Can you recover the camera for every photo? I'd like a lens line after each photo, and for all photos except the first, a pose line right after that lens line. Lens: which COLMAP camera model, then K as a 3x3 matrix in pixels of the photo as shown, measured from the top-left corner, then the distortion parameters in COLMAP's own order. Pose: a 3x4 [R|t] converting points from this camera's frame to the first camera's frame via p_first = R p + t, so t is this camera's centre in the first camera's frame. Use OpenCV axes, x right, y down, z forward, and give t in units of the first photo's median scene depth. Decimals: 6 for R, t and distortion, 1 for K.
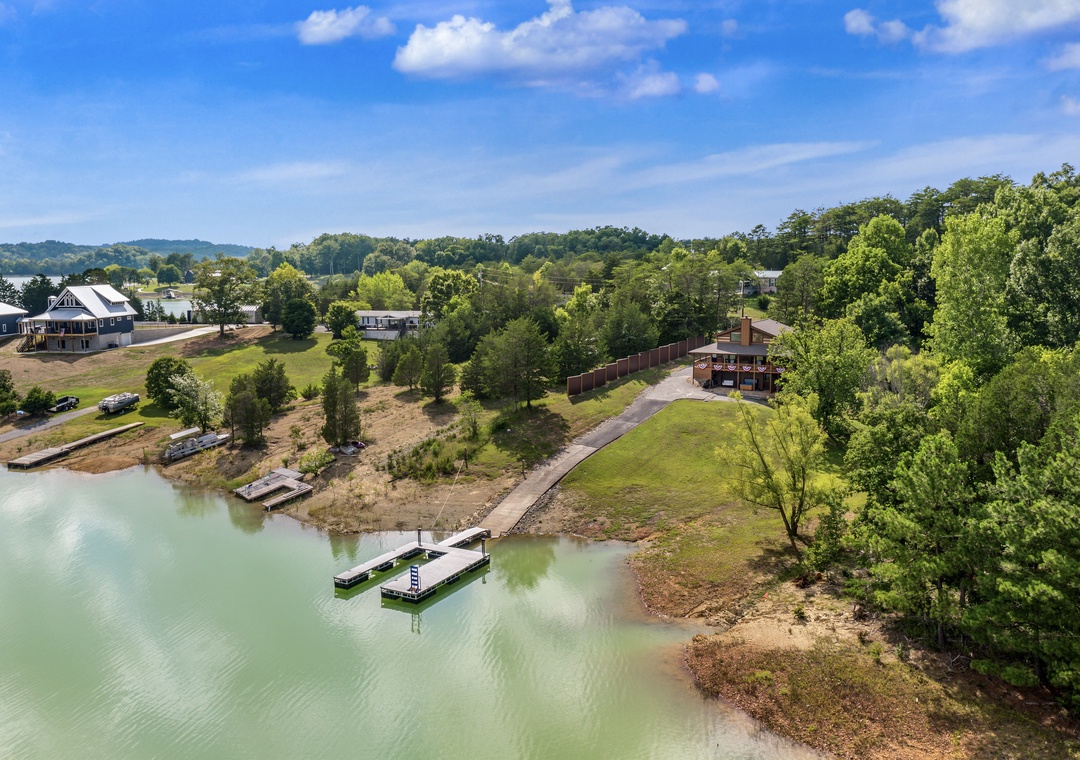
lens RADIAL K [[911.2, 0, 540.2], [0, 911.2, 380.0], [0, 0, 1]] dist [0.001361, 0.019647]
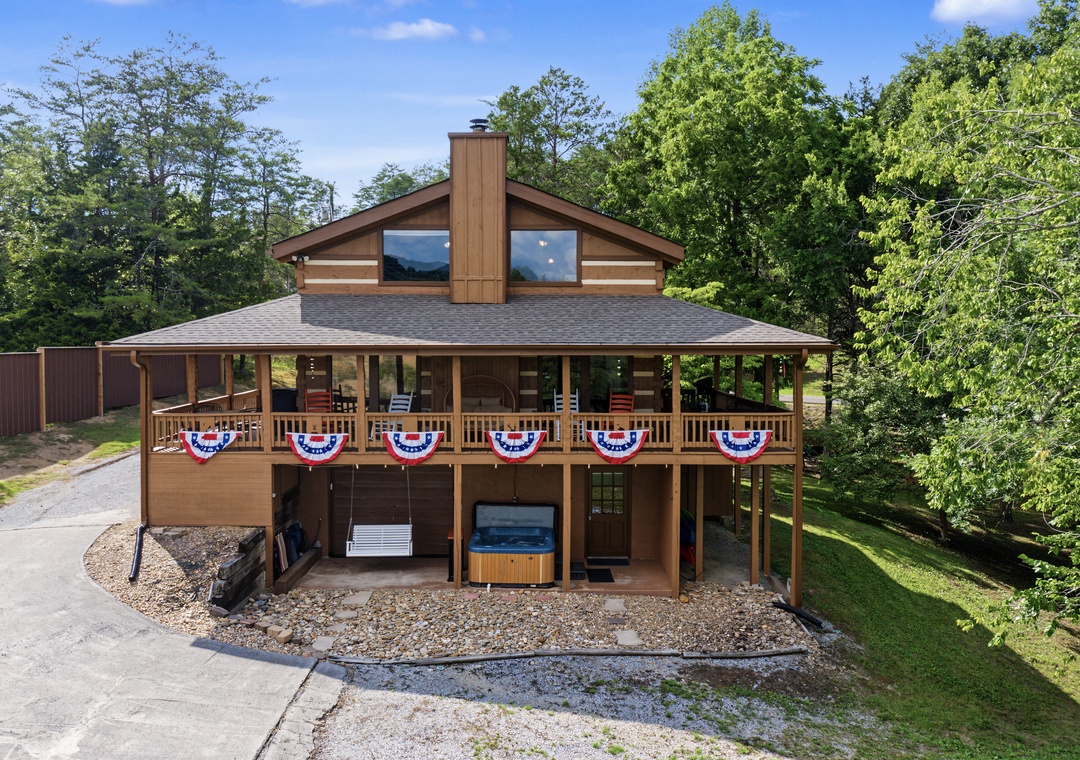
lens RADIAL K [[911.2, 0, 537.4], [0, 911.2, 385.2], [0, 0, 1]] dist [0.001361, 0.019647]
pose [[0.875428, -0.019515, 0.482954, 0.155166], [0.059037, 0.996021, -0.066766, -0.011535], [-0.479730, 0.086961, 0.873096, 0.852921]]
